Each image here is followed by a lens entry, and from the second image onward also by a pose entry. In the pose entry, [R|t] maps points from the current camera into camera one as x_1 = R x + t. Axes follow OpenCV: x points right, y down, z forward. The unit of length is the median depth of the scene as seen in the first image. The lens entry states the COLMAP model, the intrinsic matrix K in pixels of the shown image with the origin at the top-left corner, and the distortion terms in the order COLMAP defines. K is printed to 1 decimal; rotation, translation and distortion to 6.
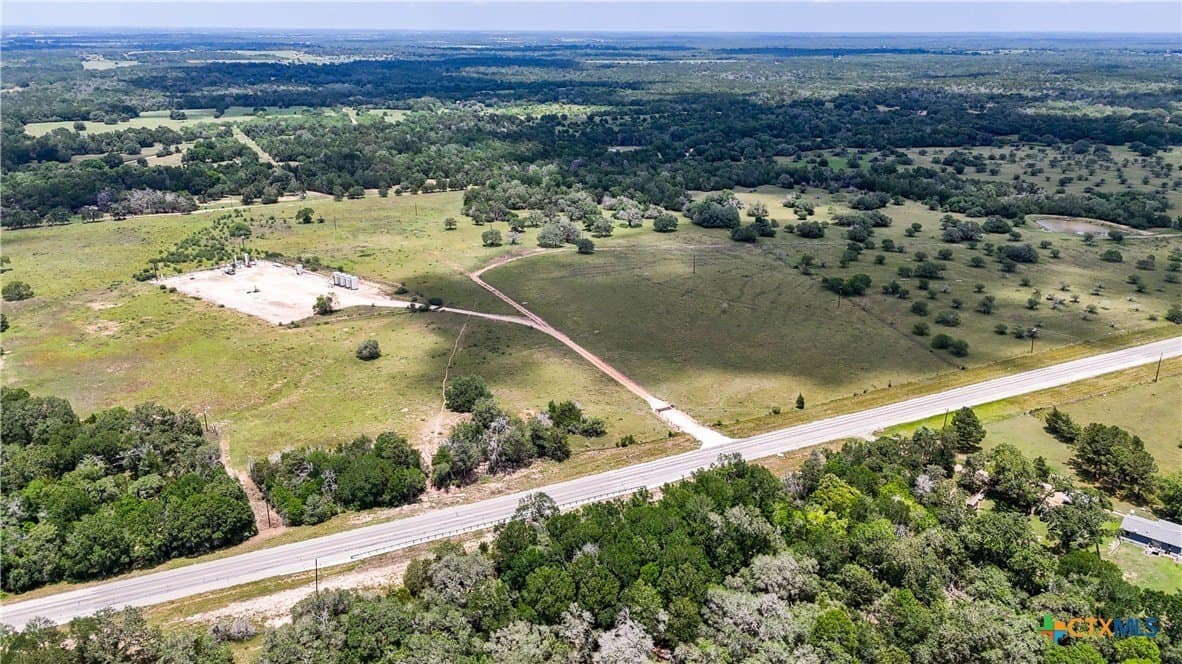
lens RADIAL K [[877.3, 0, 591.0], [0, 877.3, 332.0], [0, 0, 1]] dist [0.071976, -0.068521]
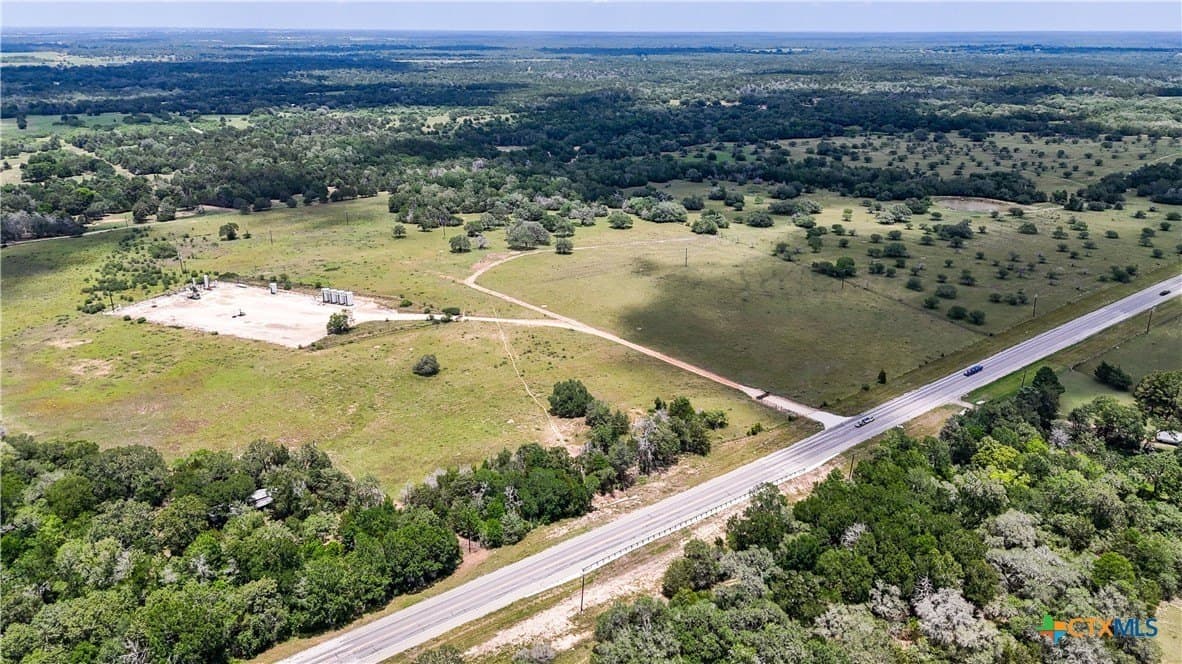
lens RADIAL K [[877.3, 0, 591.0], [0, 877.3, 332.0], [0, 0, 1]] dist [0.071976, -0.068521]
pose [[0.972479, -0.077841, 0.219605, -0.213667], [0.077647, 0.996935, 0.009527, -0.008183], [-0.219673, 0.007787, 0.975542, 0.019436]]
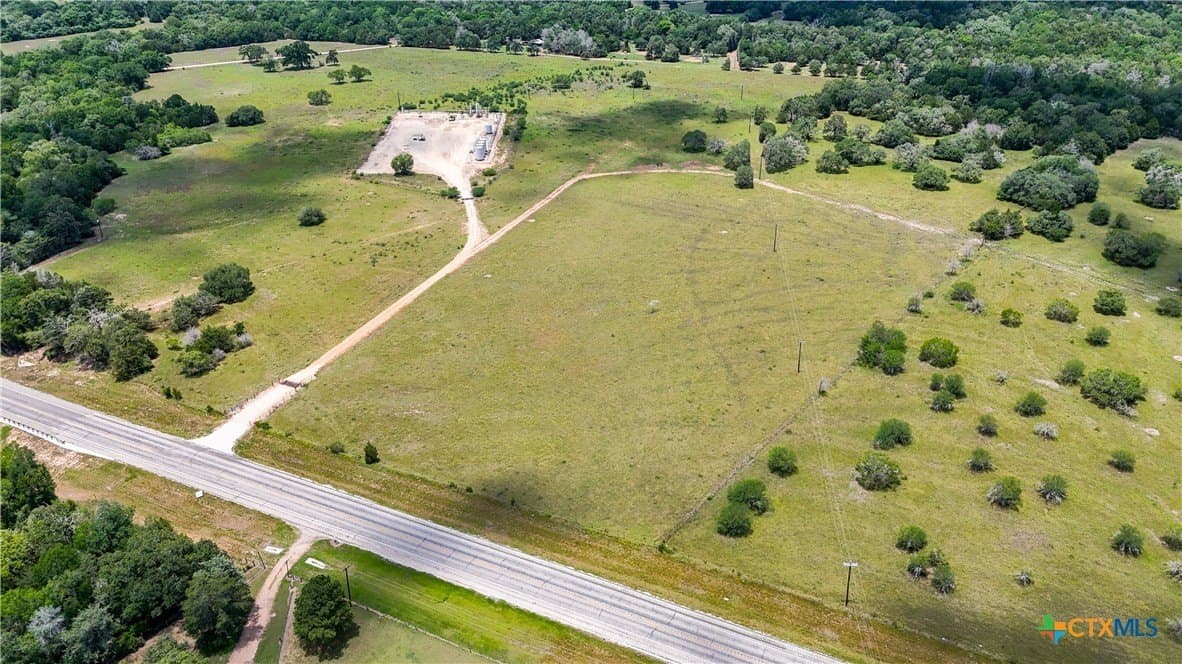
lens RADIAL K [[871.3, 0, 591.0], [0, 871.3, 332.0], [0, 0, 1]] dist [0.061256, -0.055366]
pose [[0.632067, 0.364026, -0.684088, 0.489715], [-0.252363, 0.931364, 0.262438, -0.144268], [0.732669, 0.006760, 0.680551, 0.423271]]
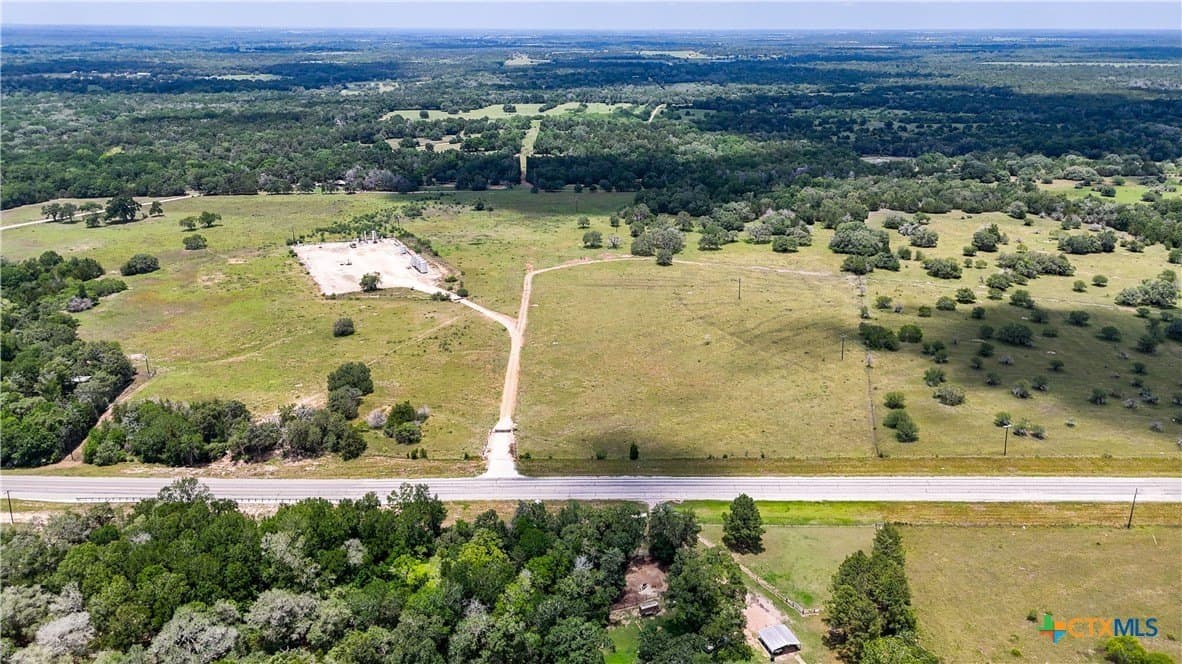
lens RADIAL K [[877.3, 0, 591.0], [0, 877.3, 332.0], [0, 0, 1]] dist [0.071976, -0.068521]
pose [[0.895880, 0.145062, -0.419947, 0.349549], [-0.145318, 0.988881, 0.031579, -0.038452], [0.419858, 0.032735, 0.906999, 0.115859]]
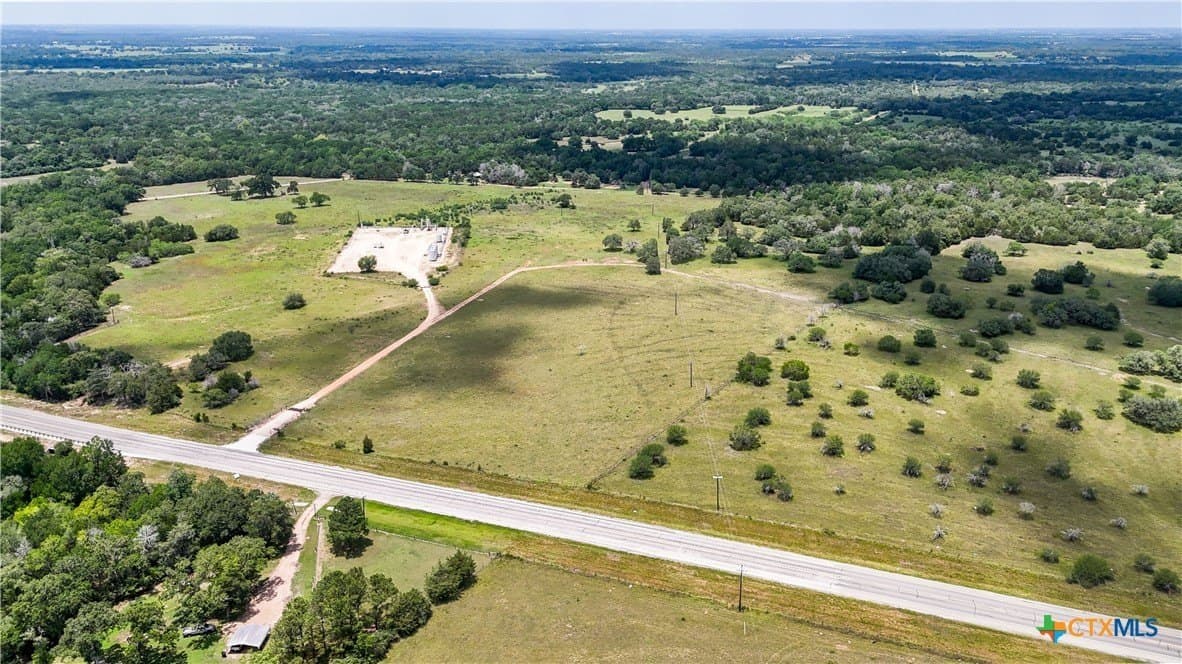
lens RADIAL K [[877.3, 0, 591.0], [0, 877.3, 332.0], [0, 0, 1]] dist [0.071976, -0.068521]
pose [[0.692030, 0.234818, -0.682609, 0.618832], [-0.235865, 0.967266, 0.093619, -0.106566], [0.682248, 0.096216, 0.724762, 0.316592]]
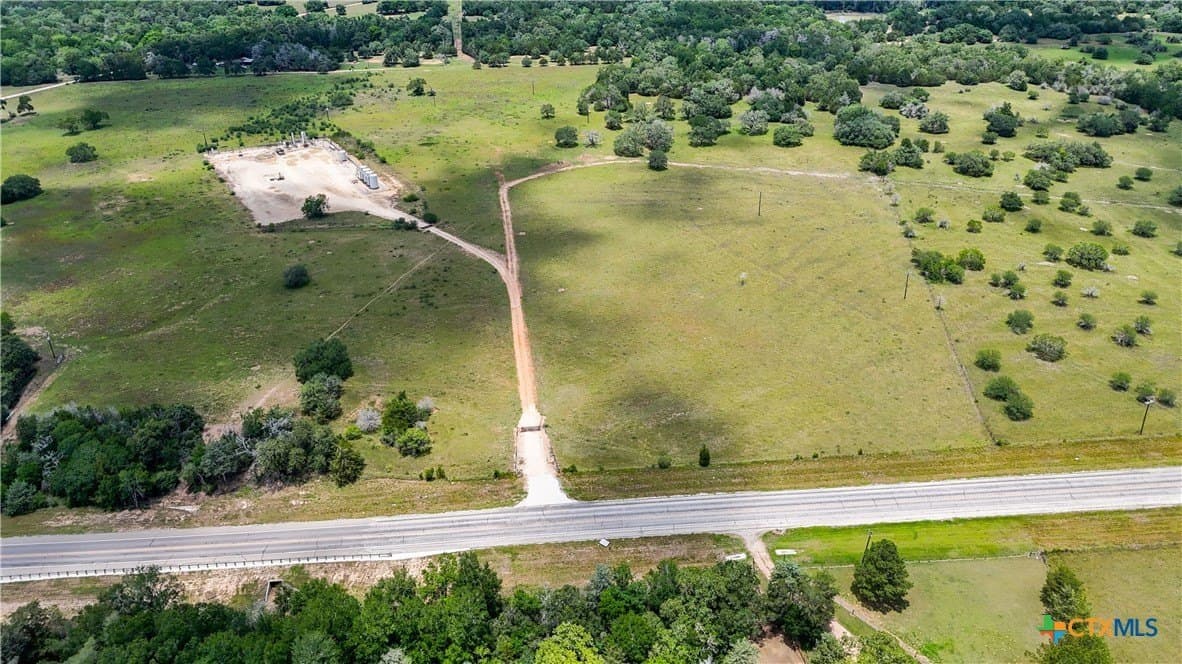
lens RADIAL K [[877.3, 0, 591.0], [0, 877.3, 332.0], [0, 0, 1]] dist [0.071976, -0.068521]
pose [[0.937573, 0.163509, -0.306955, 0.224316], [-0.110942, 0.977091, 0.181616, -0.087811], [0.329619, -0.136224, 0.934235, 0.202528]]
